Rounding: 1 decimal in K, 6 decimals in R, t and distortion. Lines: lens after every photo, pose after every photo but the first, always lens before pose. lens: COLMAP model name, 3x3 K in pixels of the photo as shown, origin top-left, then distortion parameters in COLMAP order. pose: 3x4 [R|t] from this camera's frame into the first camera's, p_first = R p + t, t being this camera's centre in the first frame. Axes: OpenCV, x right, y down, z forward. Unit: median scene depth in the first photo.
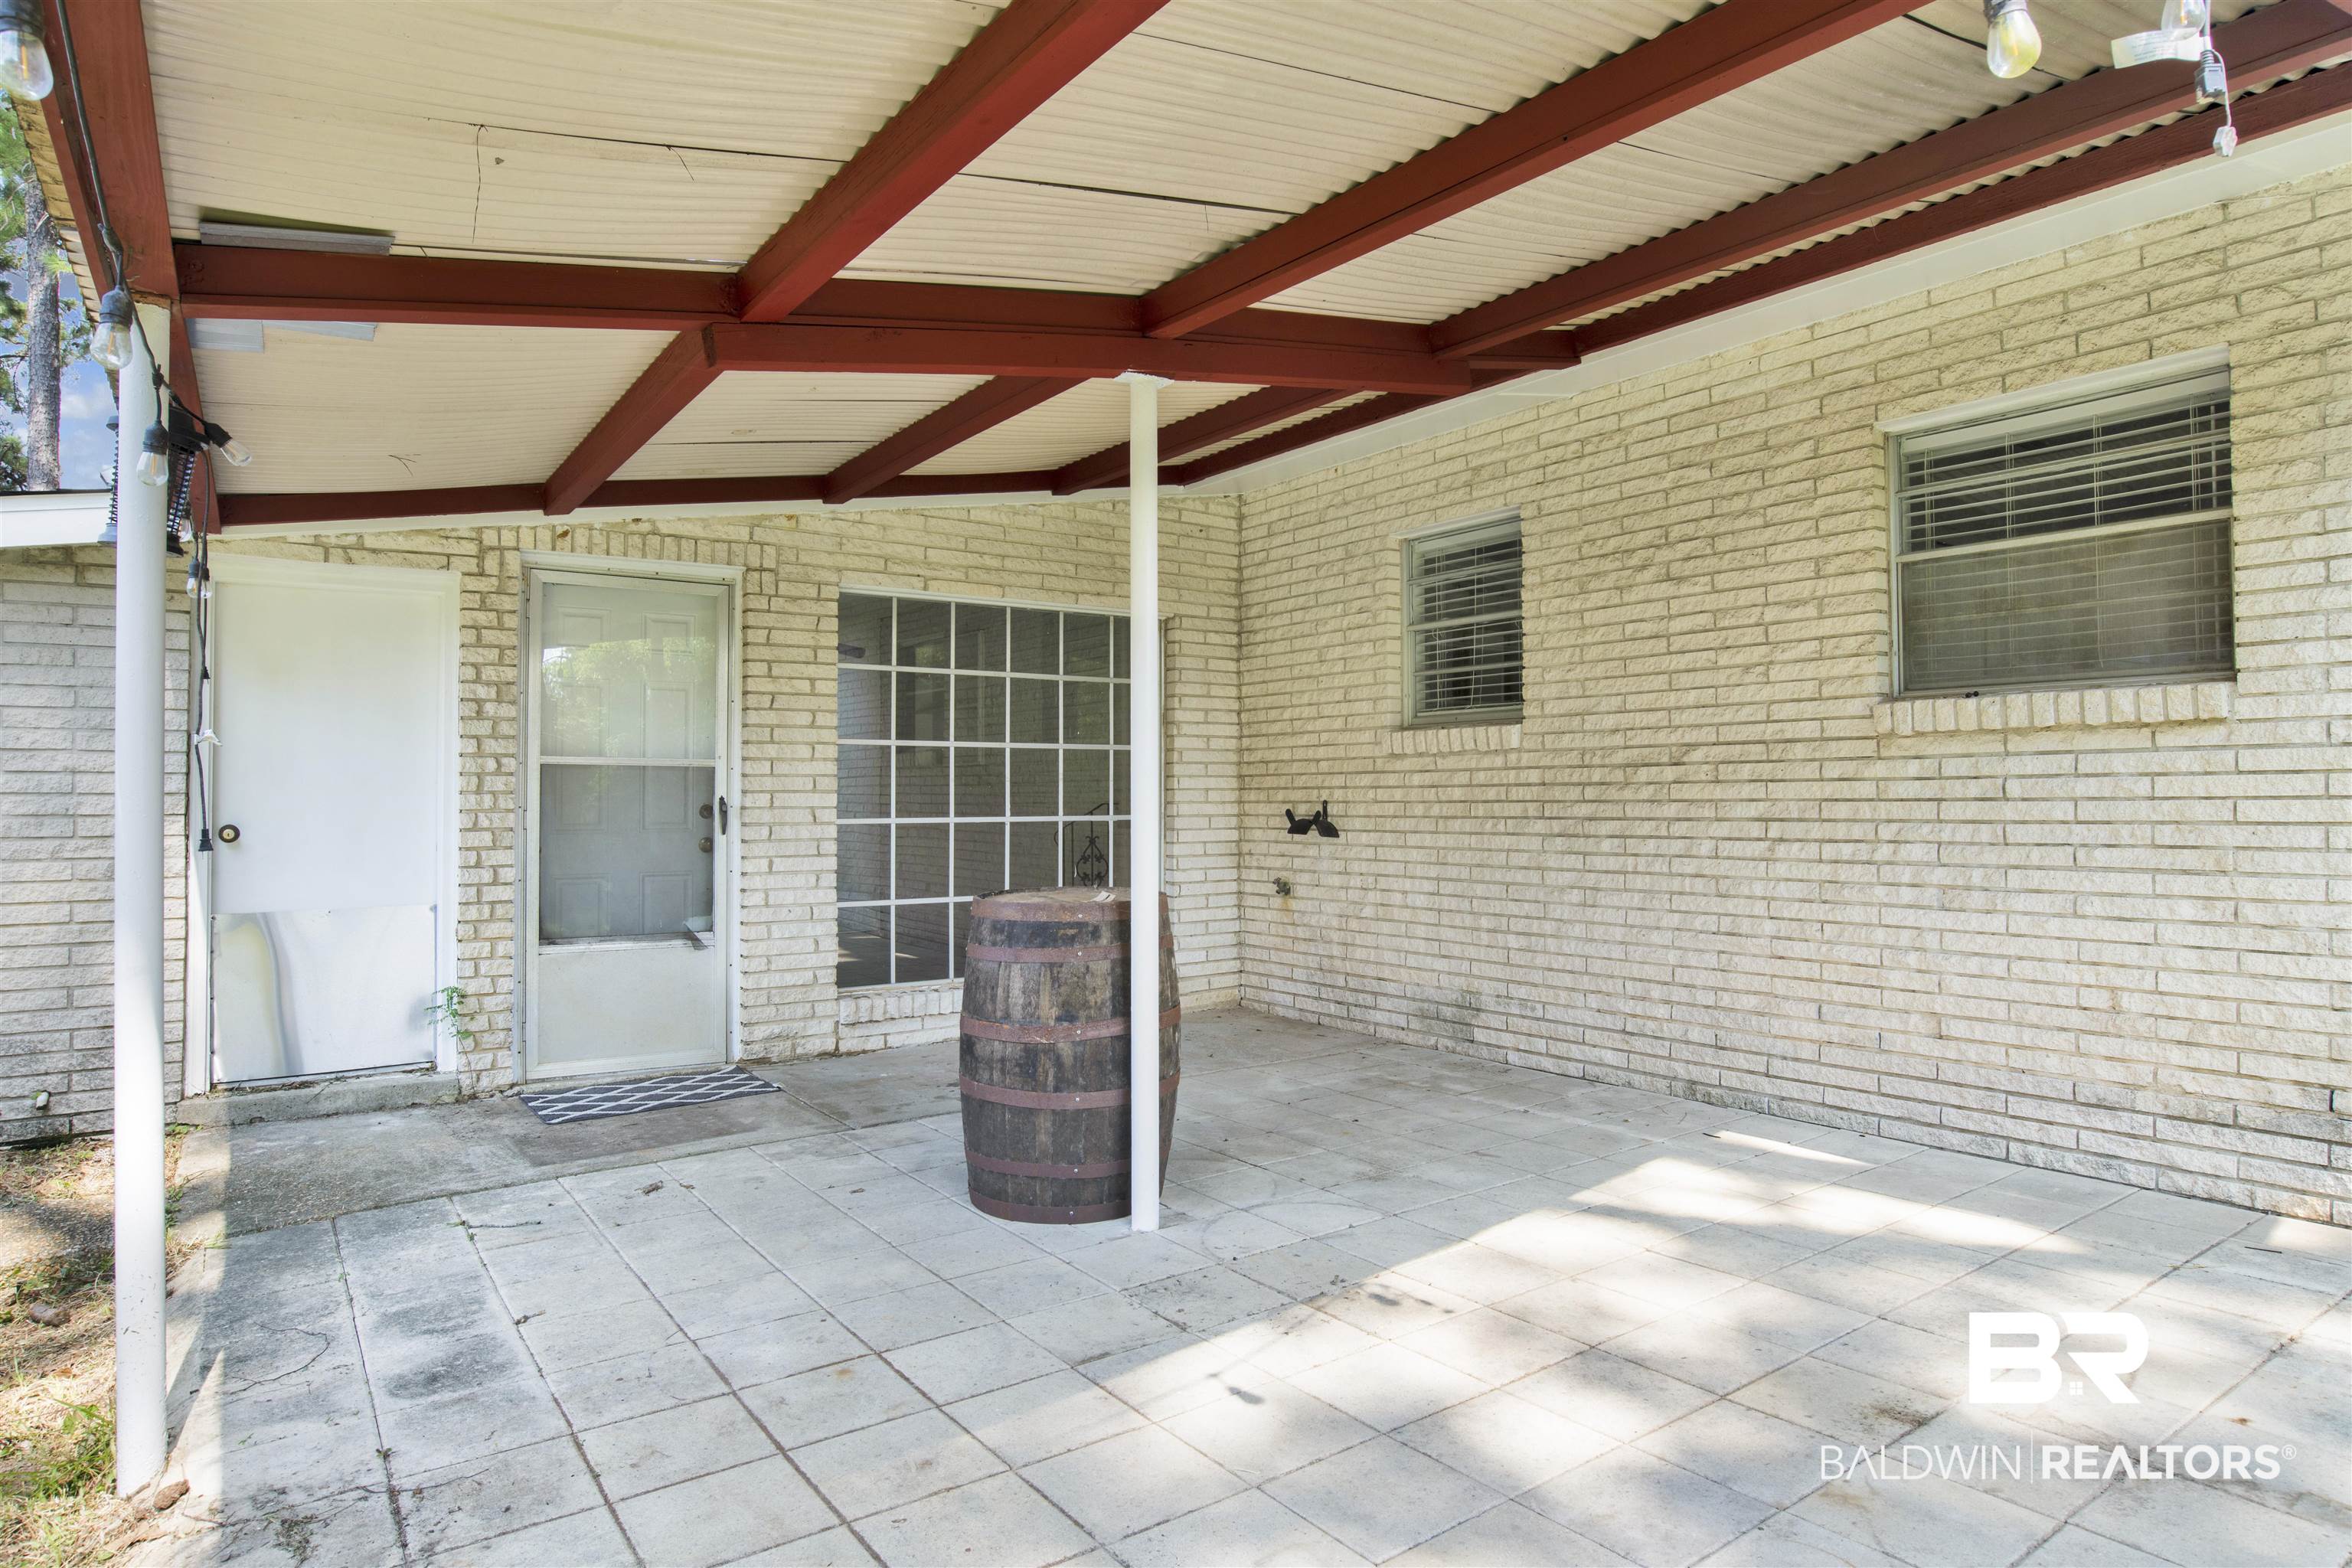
lens RADIAL K [[1359.2, 0, 1185.5], [0, 1359.2, 765.4], [0, 0, 1]] dist [-0.040474, 0.003183]
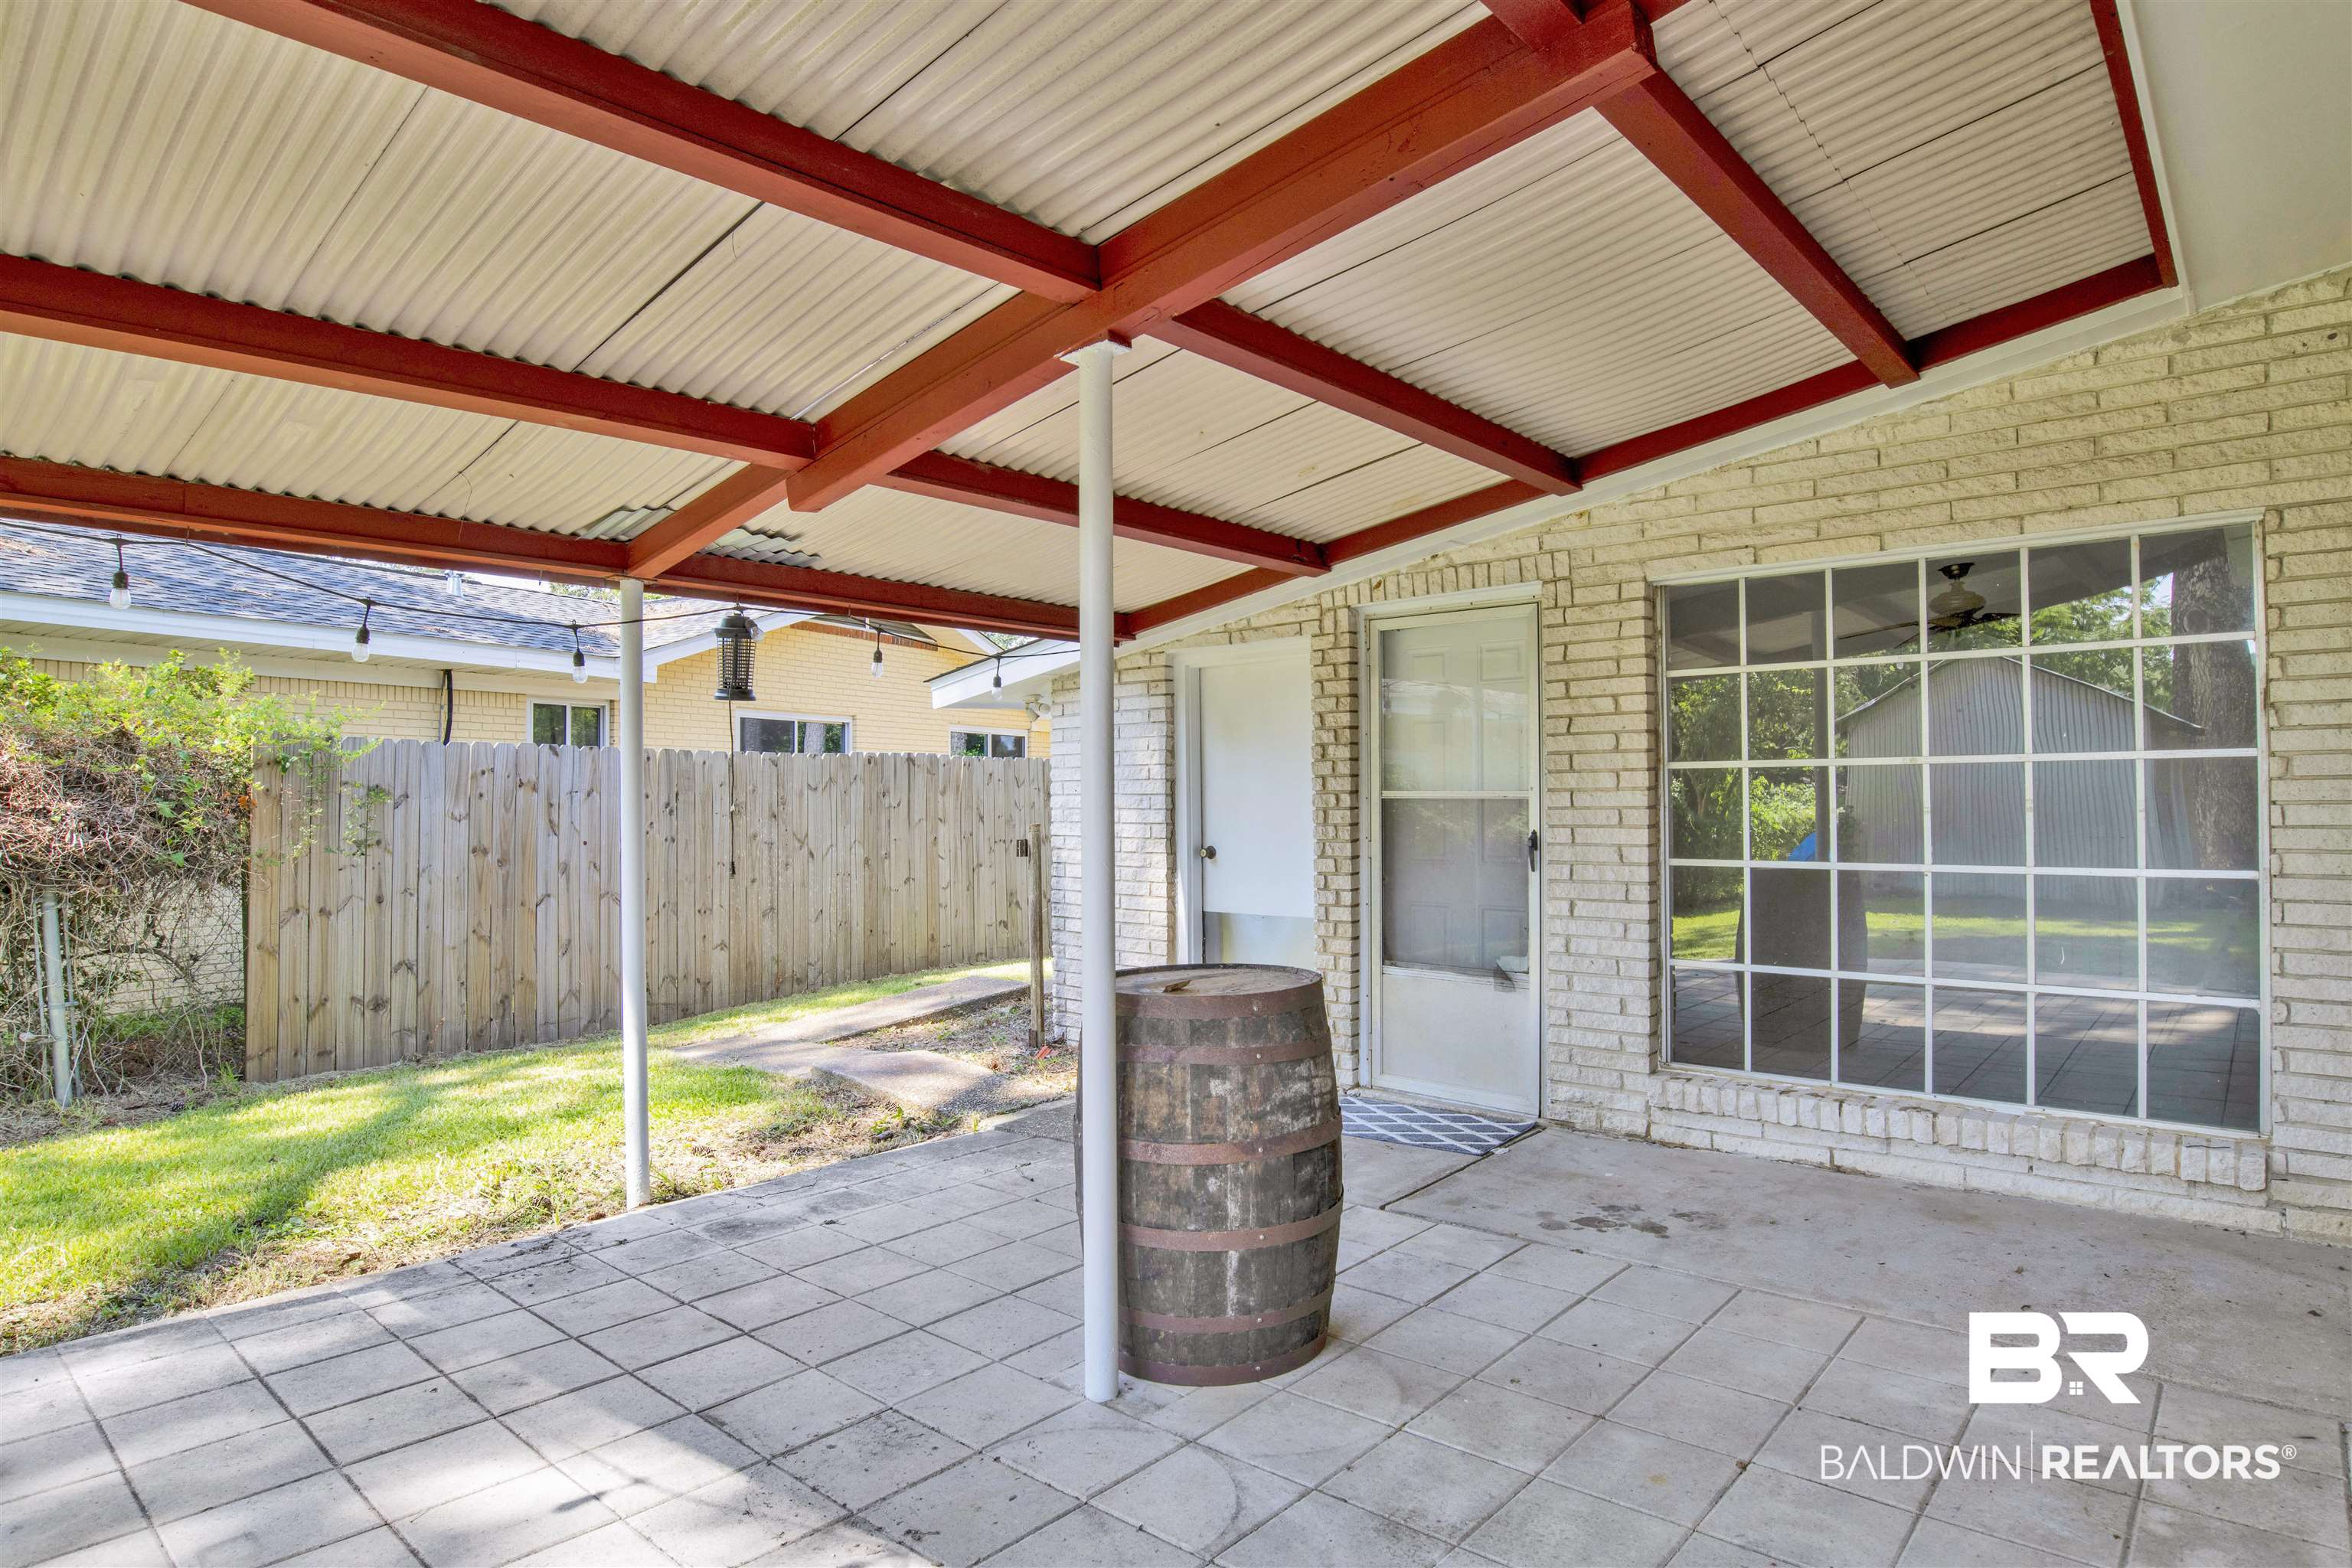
lens RADIAL K [[1284.9, 0, 1176.5], [0, 1284.9, 781.6], [0, 0, 1]] dist [-0.065726, 0.000978]
pose [[0.231558, -0.012898, -0.972736, 0.454829], [0.025447, 0.999650, -0.007197, -0.010668], [0.972488, -0.023086, 0.231805, 0.555164]]
